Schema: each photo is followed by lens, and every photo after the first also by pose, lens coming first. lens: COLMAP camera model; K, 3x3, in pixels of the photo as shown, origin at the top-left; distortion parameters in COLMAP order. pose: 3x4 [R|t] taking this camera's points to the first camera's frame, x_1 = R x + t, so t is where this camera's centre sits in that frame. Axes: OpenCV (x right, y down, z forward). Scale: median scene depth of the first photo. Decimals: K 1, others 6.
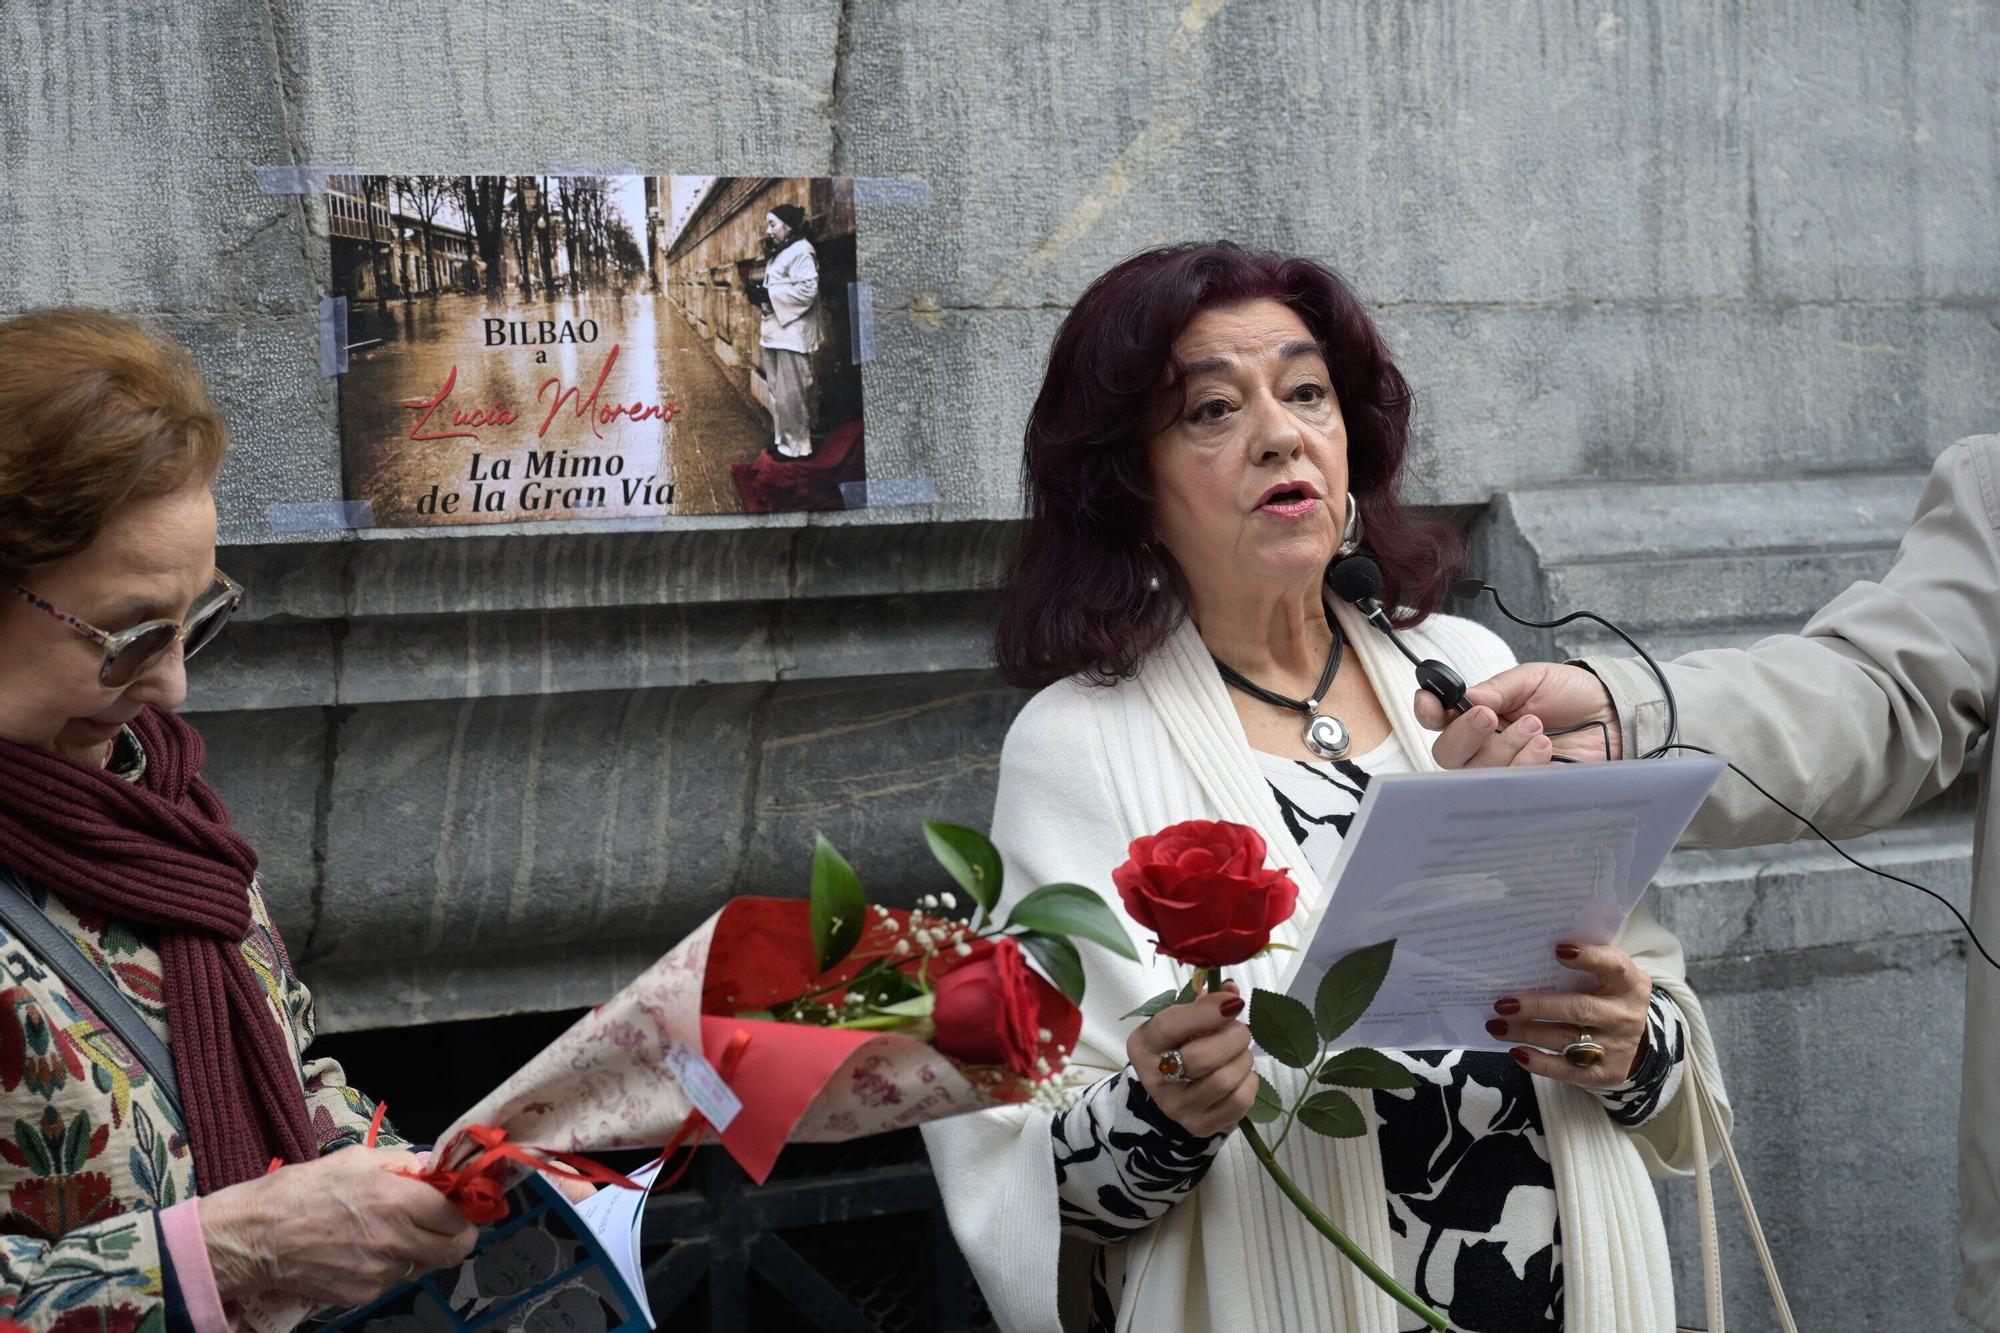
lens RADIAL K [[3354.4, 0, 1000.0], [0, 3354.4, 666.5], [0, 0, 1]] dist [0.004691, 0.016794]
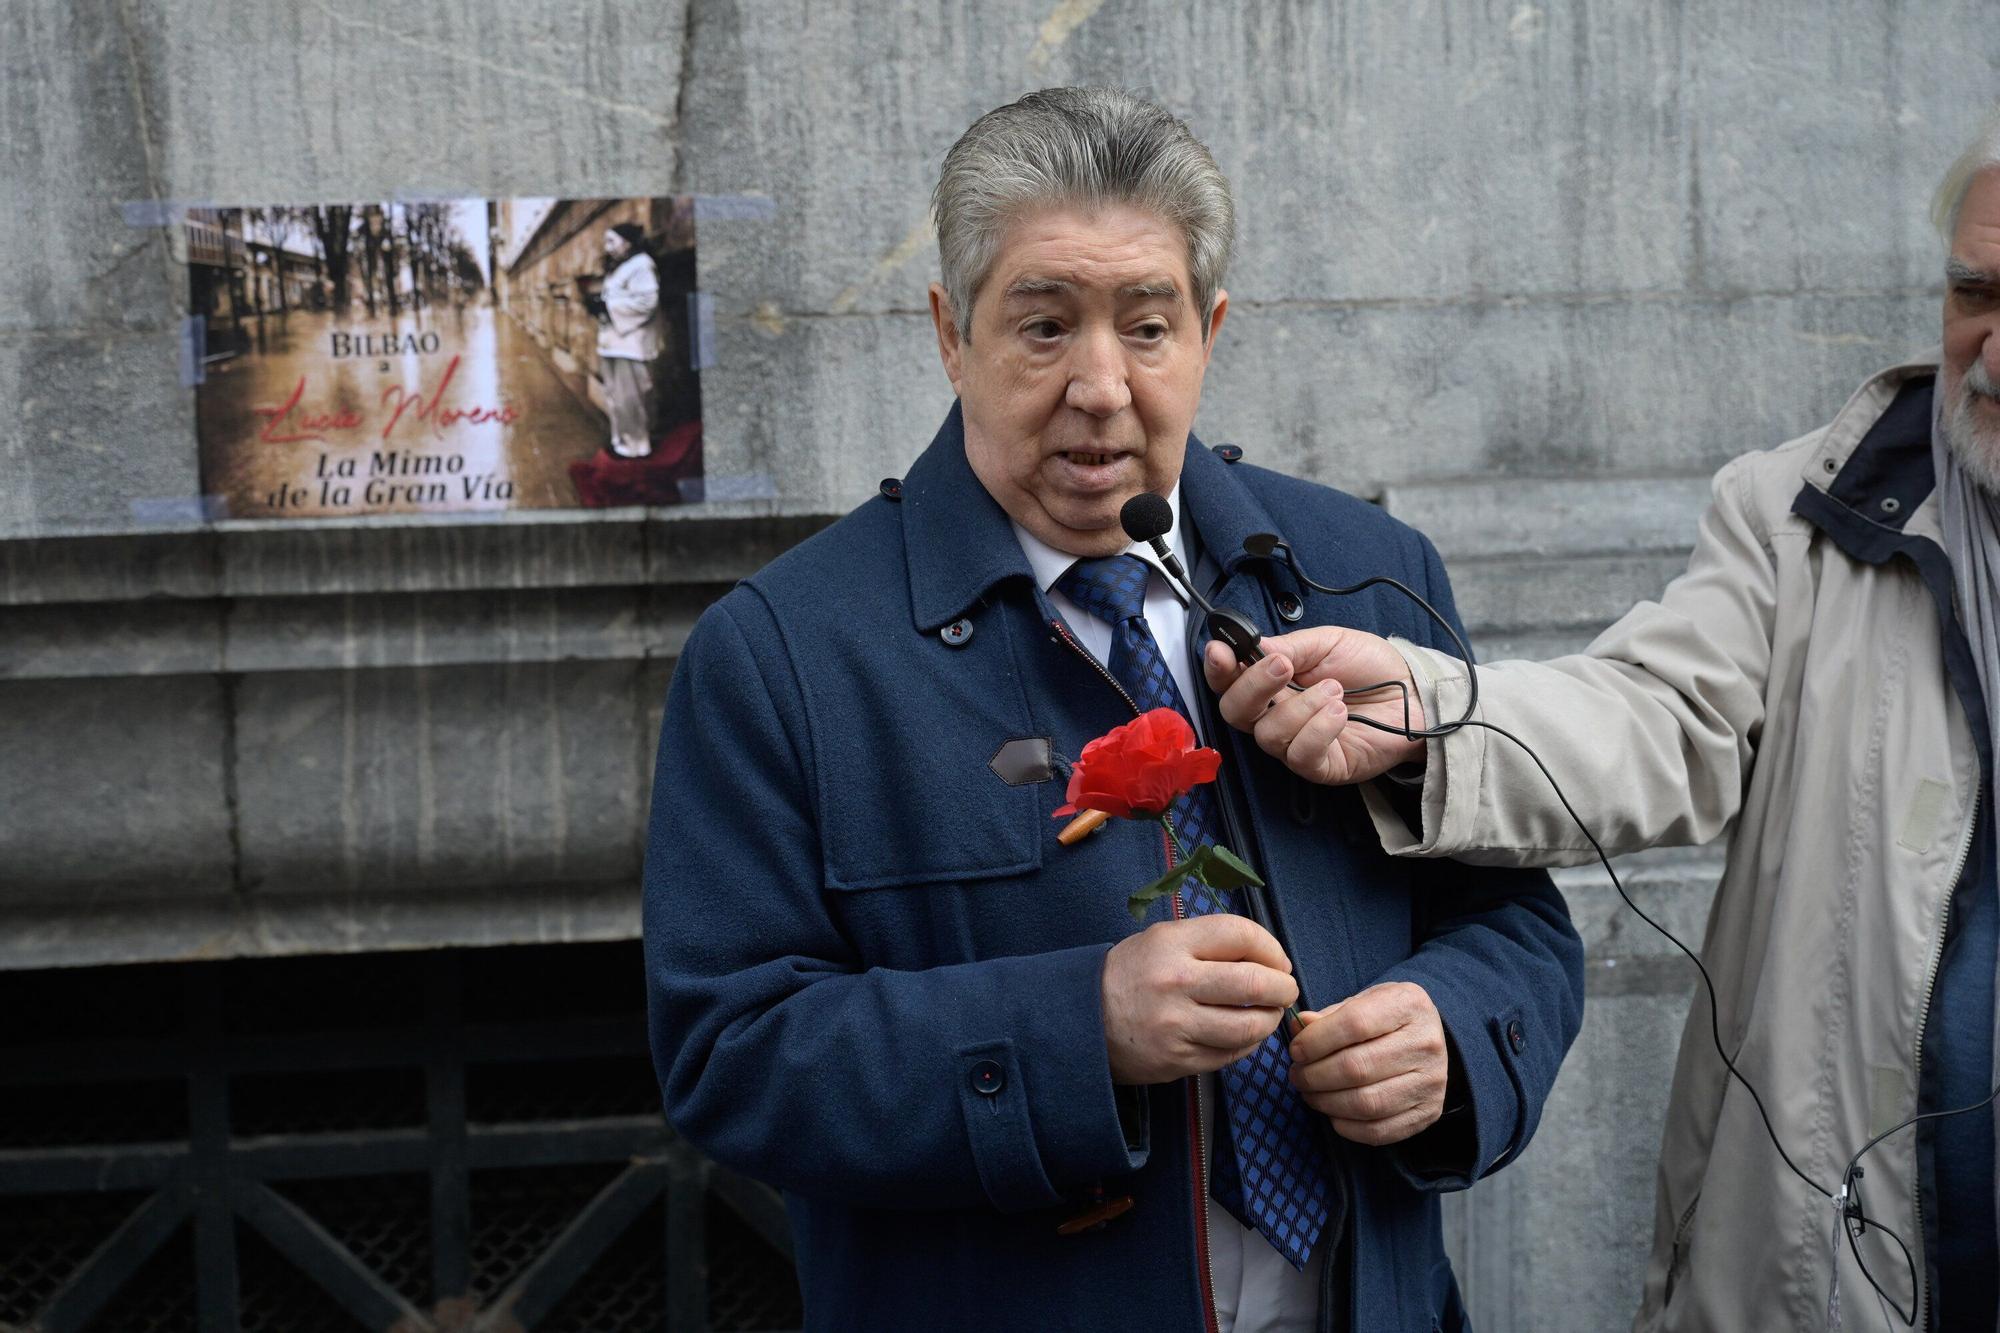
lens RADIAL K [[3668.2, 0, 964.7], [0, 3668.2, 668.7], [0, 0, 1]] dist [0.003751, 0.063835]
pose [[0.956637, 0.038923, -0.288670, 0.393304], [-0.023885, 0.998177, 0.055436, -0.063195], [0.290301, -0.046137, 0.955822, -0.106816]]
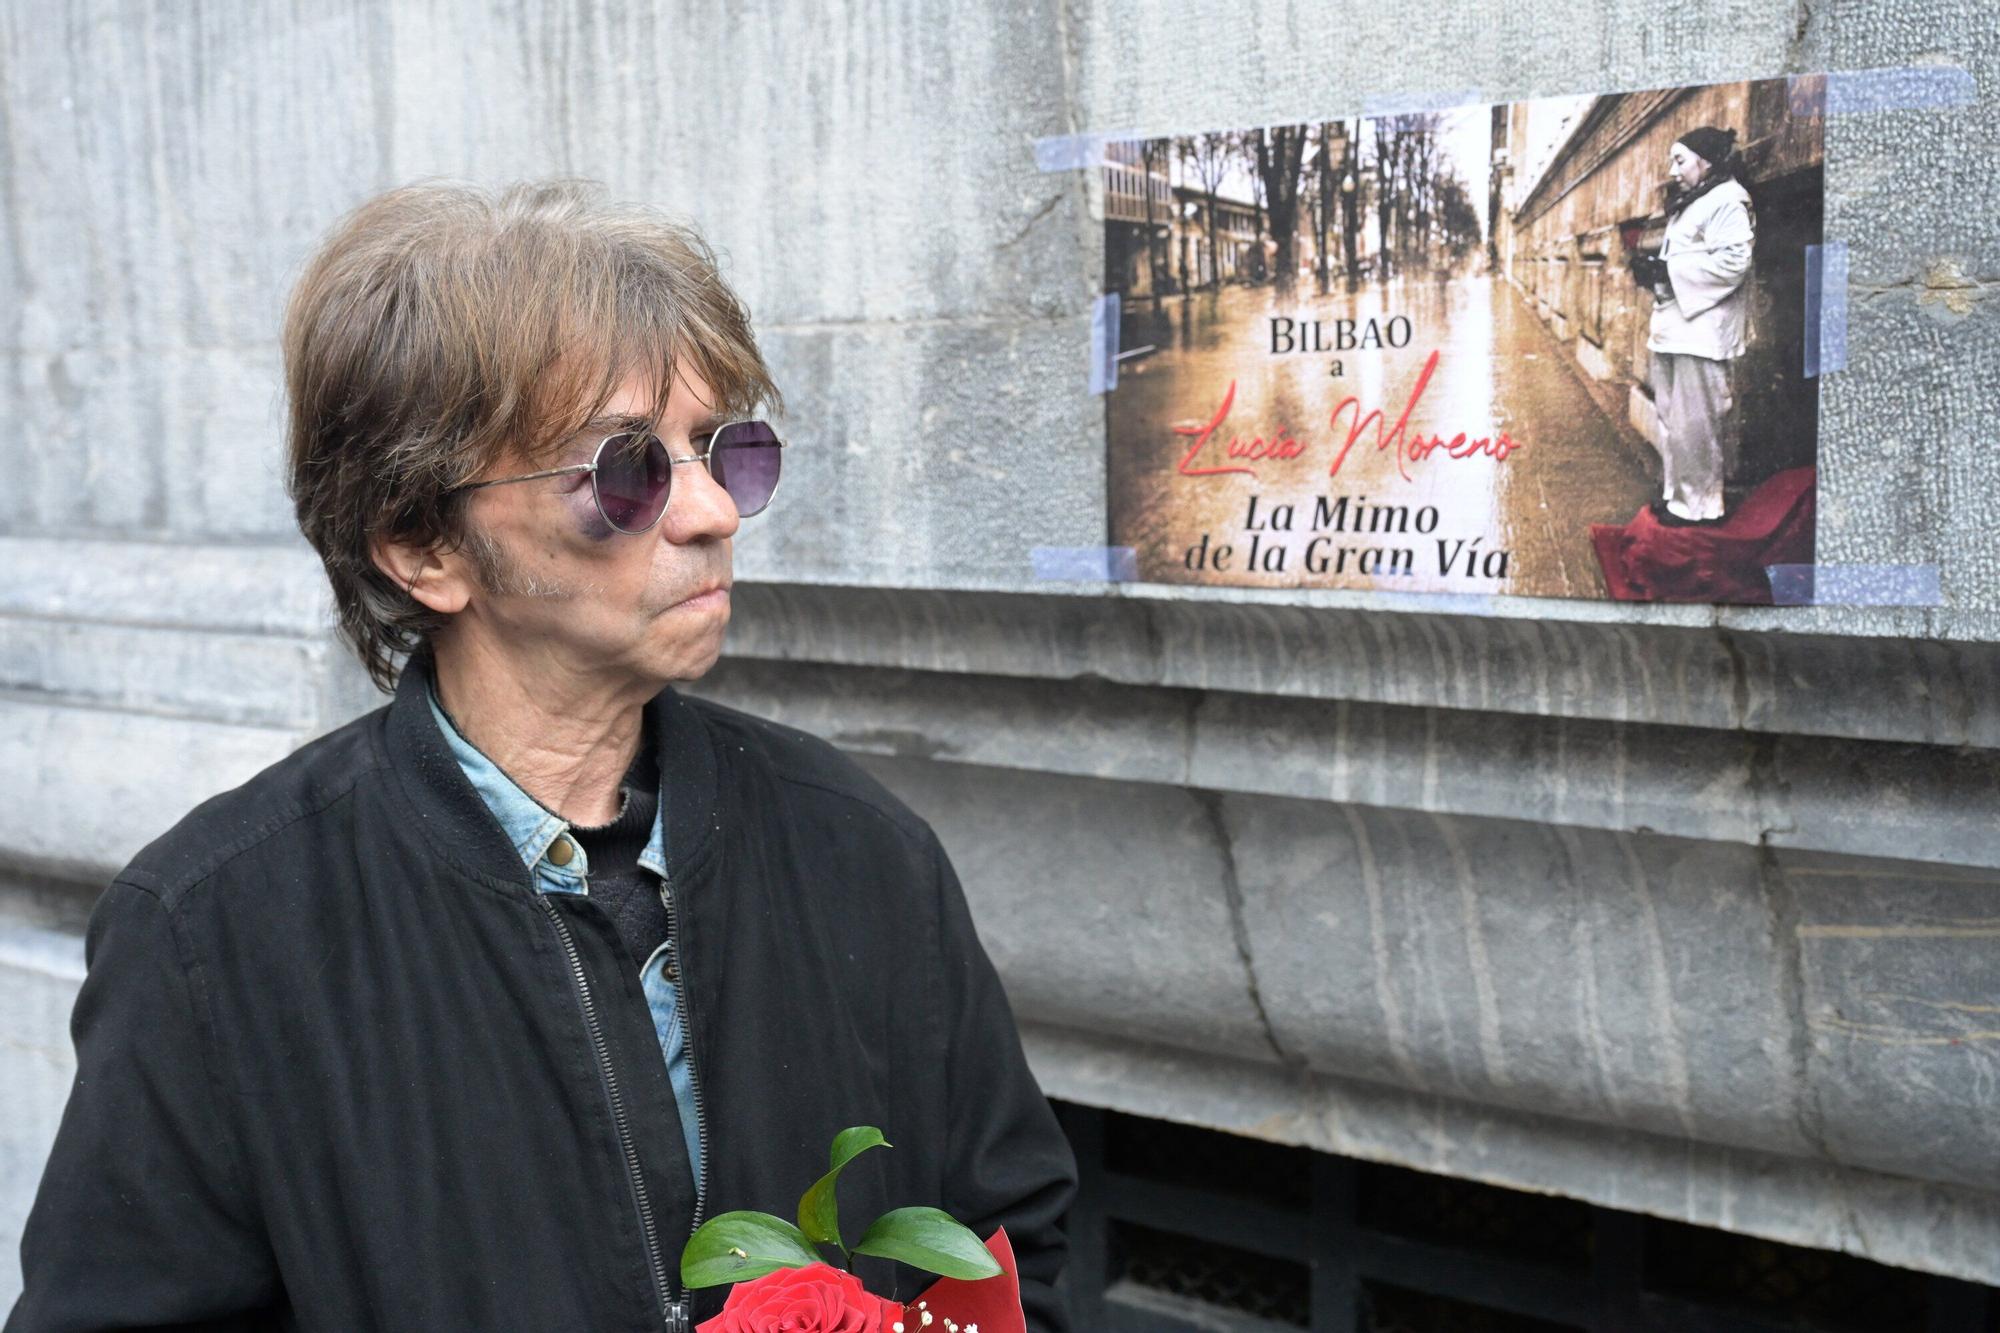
lens RADIAL K [[2393.7, 0, 998.2], [0, 2393.7, 674.9], [0, 0, 1]] dist [0.006439, 0.006293]
pose [[0.461597, 0.125436, -0.878176, 0.294229], [-0.054505, 0.992092, 0.113058, -0.079299], [0.885413, -0.004323, 0.464784, 0.675648]]
